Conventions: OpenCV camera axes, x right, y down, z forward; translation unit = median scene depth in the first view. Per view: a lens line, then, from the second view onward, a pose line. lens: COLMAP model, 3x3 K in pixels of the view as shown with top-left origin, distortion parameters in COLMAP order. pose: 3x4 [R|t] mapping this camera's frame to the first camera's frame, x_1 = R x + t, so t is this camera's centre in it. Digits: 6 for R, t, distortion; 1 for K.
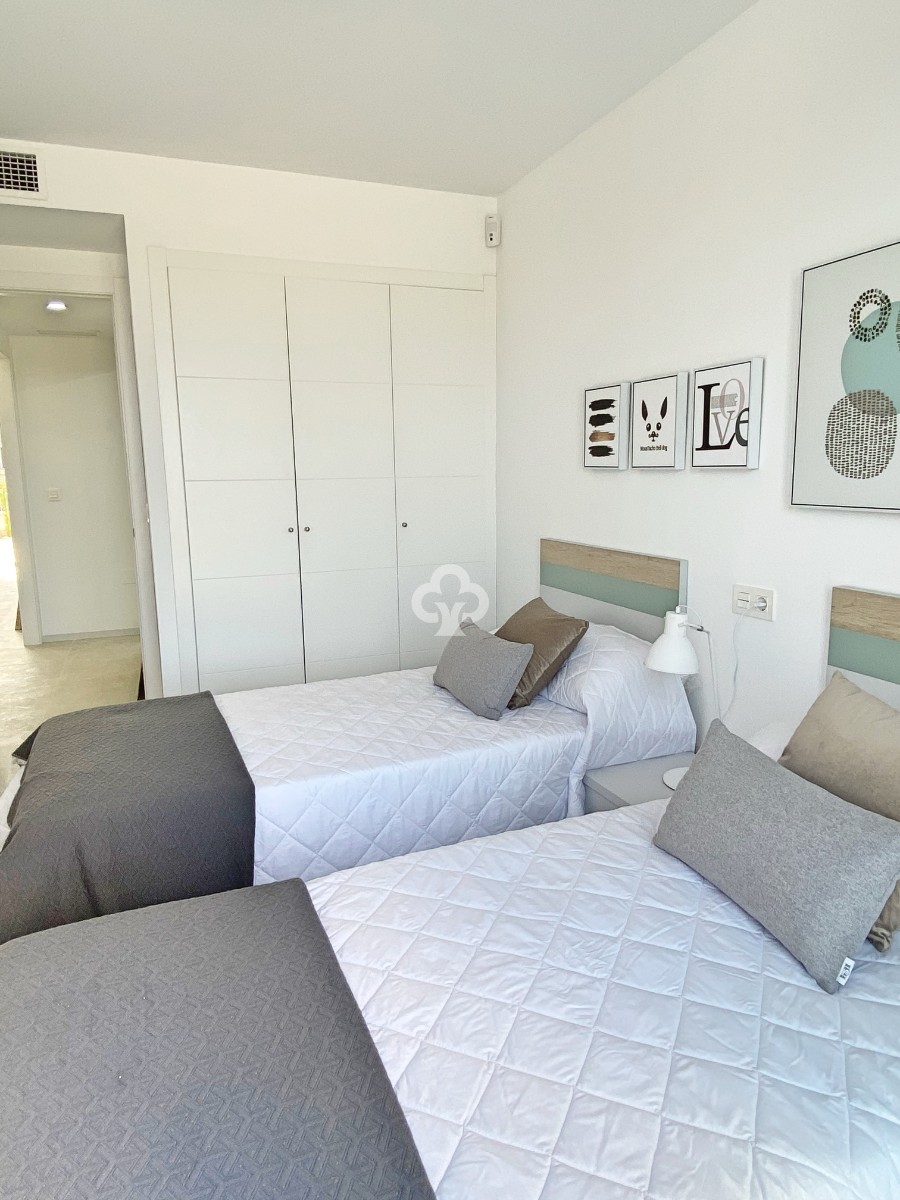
lens RADIAL K [[789.3, 0, 449.4], [0, 789.3, 596.6], [0, 0, 1]] dist [0.020019, -0.003013]
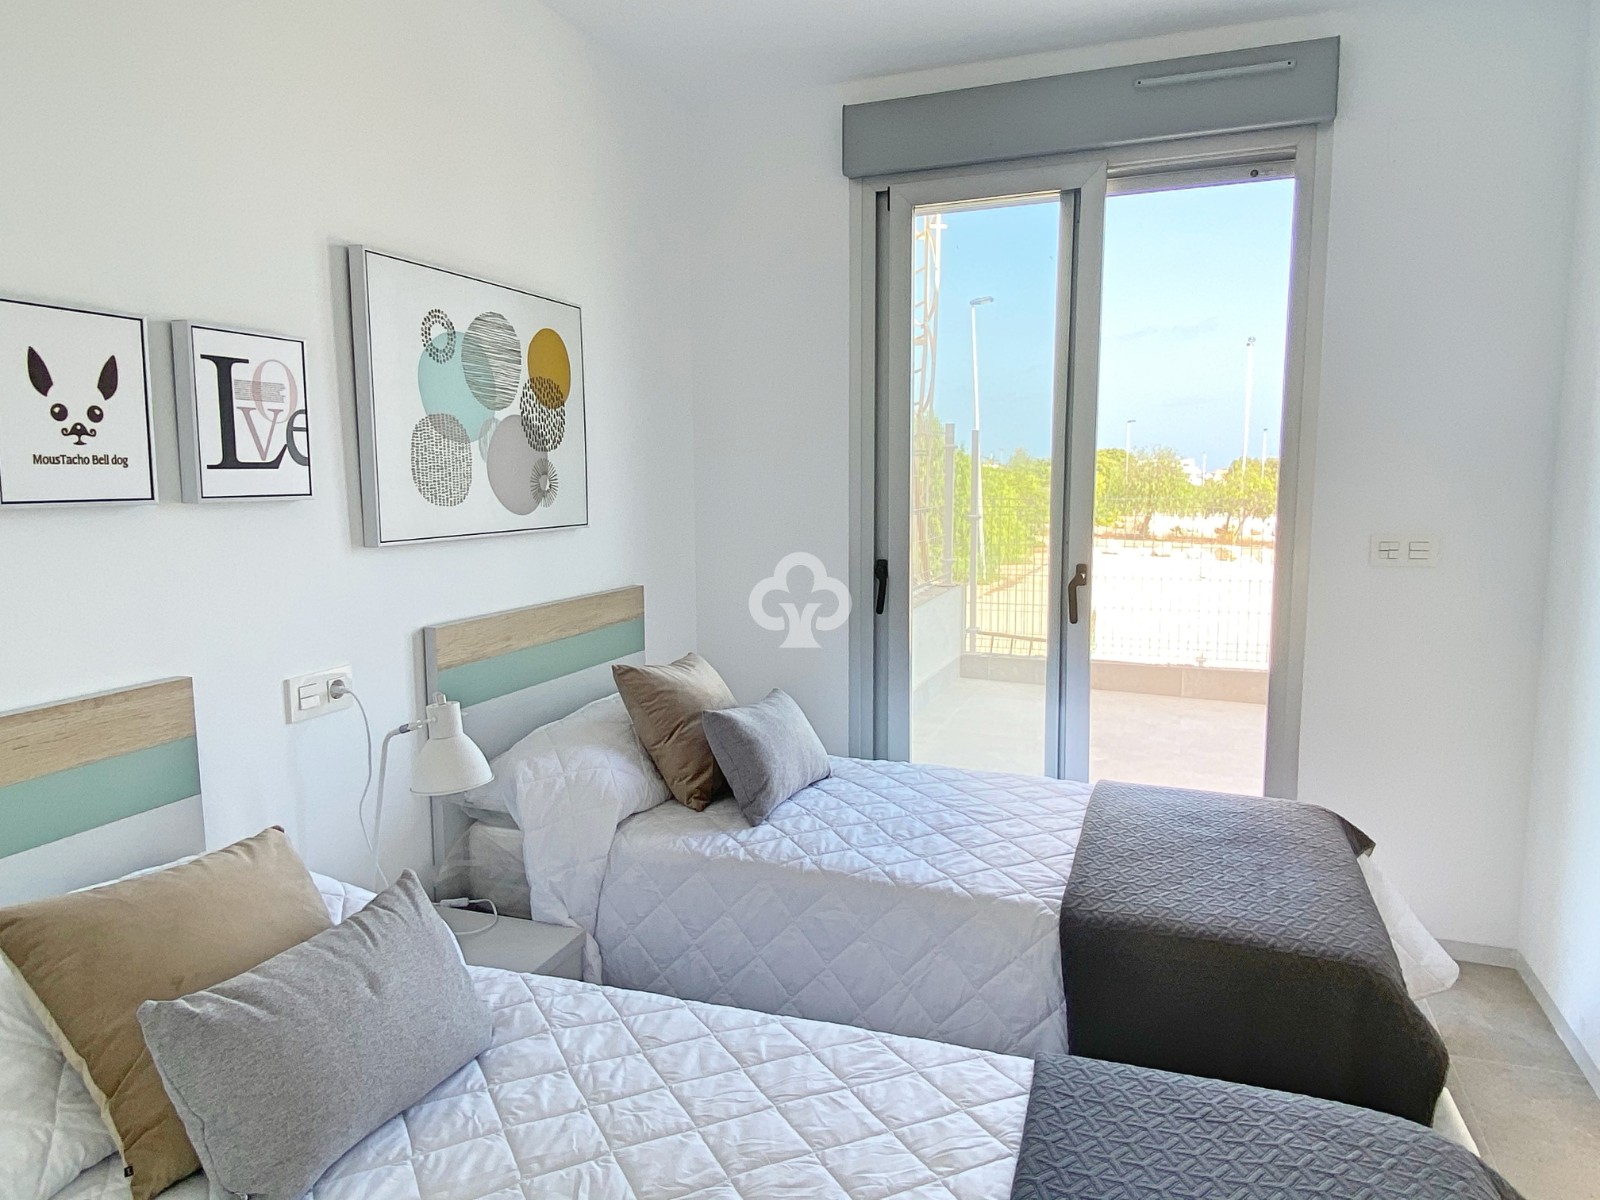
lens RADIAL K [[1052.3, 0, 799.6], [0, 1052.3, 603.0], [0, 0, 1]] dist [0.020019, -0.003013]
pose [[-0.743182, -0.057252, 0.666635, -0.514501], [0.131570, 0.964375, 0.229499, -0.218334], [-0.656026, 0.258269, -0.709174, 1.329908]]
